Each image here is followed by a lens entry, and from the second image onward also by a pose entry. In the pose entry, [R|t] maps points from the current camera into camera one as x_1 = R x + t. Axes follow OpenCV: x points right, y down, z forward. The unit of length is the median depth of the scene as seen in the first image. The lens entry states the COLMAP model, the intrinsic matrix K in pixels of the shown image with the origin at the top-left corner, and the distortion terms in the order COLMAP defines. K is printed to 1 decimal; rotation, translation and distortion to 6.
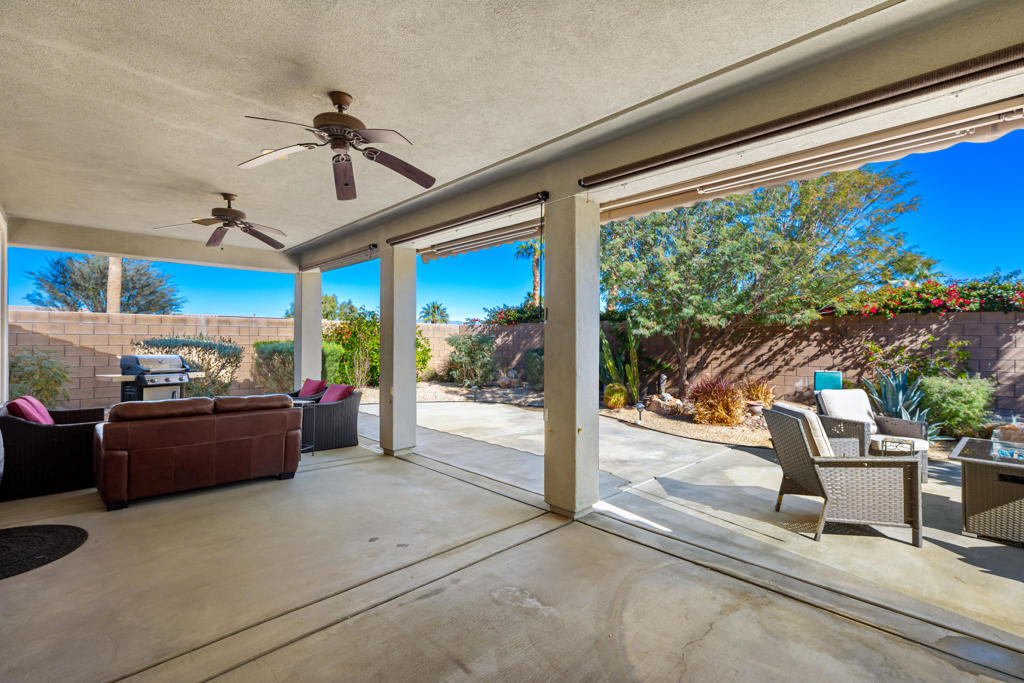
lens RADIAL K [[466.6, 0, 511.8], [0, 466.6, 335.6], [0, 0, 1]] dist [-0.001477, 0.000038]
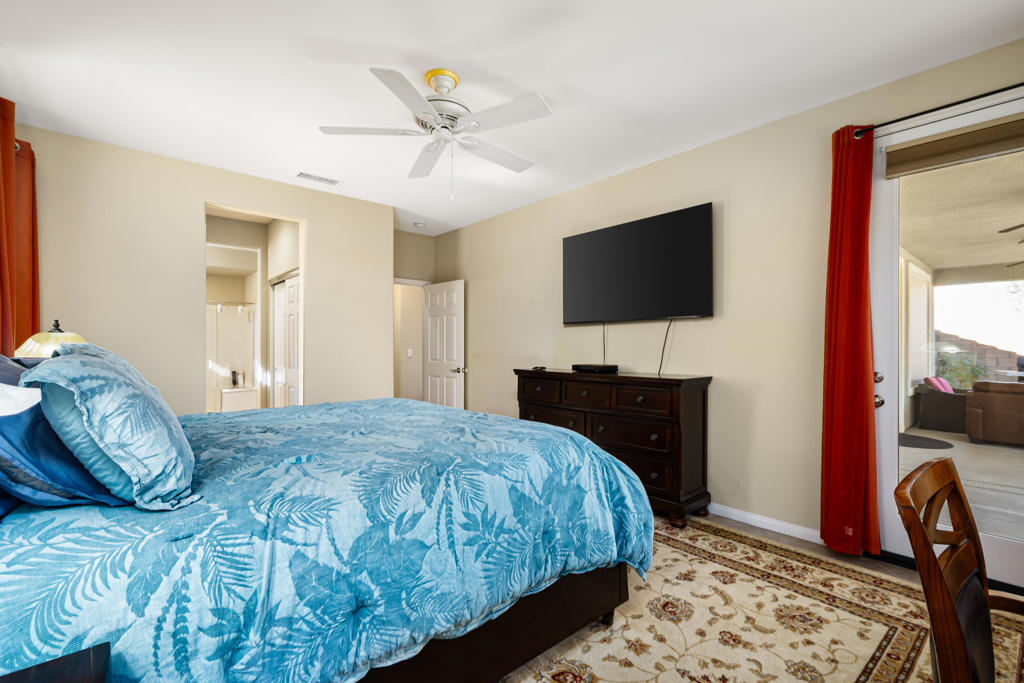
lens RADIAL K [[466.6, 0, 510.7], [0, 466.6, 346.6], [0, 0, 1]] dist [-0.001477, 0.000038]
pose [[-0.039713, 0.002337, -0.999208, 0.277315], [0.008508, 0.999962, 0.002000, 0.000502], [0.999175, -0.008422, -0.039732, -0.191427]]
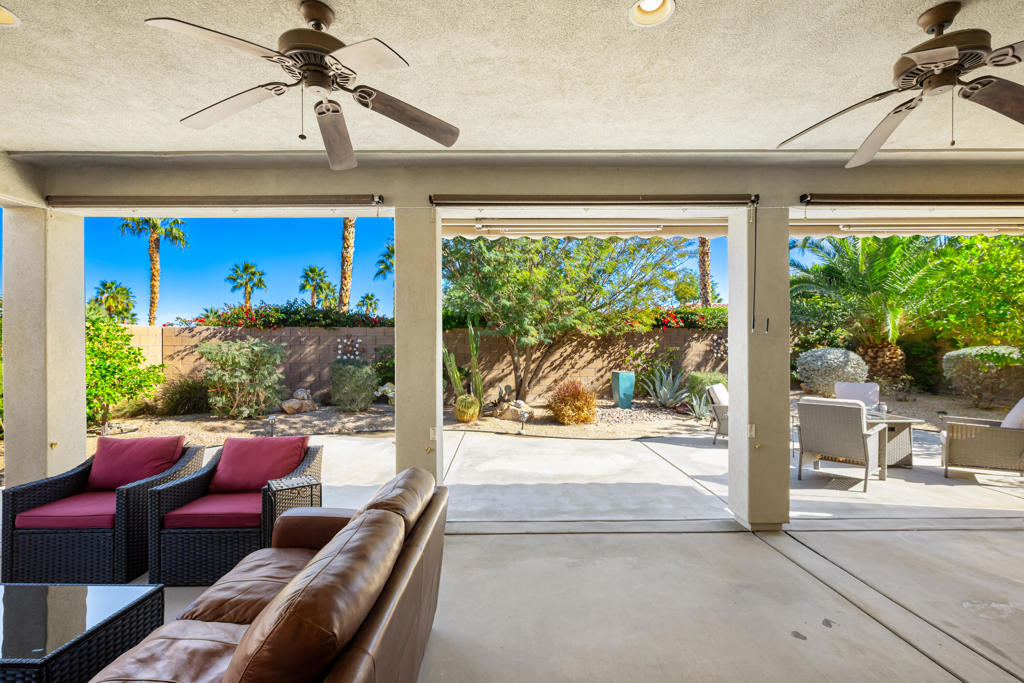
lens RADIAL K [[466.6, 0, 514.1], [0, 466.6, 341.8], [0, 0, 1]] dist [-0.001477, 0.000038]
pose [[0.683766, 0.001952, 0.729699, -0.437226], [-0.002296, 0.999997, -0.000524, -0.004312], [-0.729698, -0.001317, 0.683768, 0.324646]]
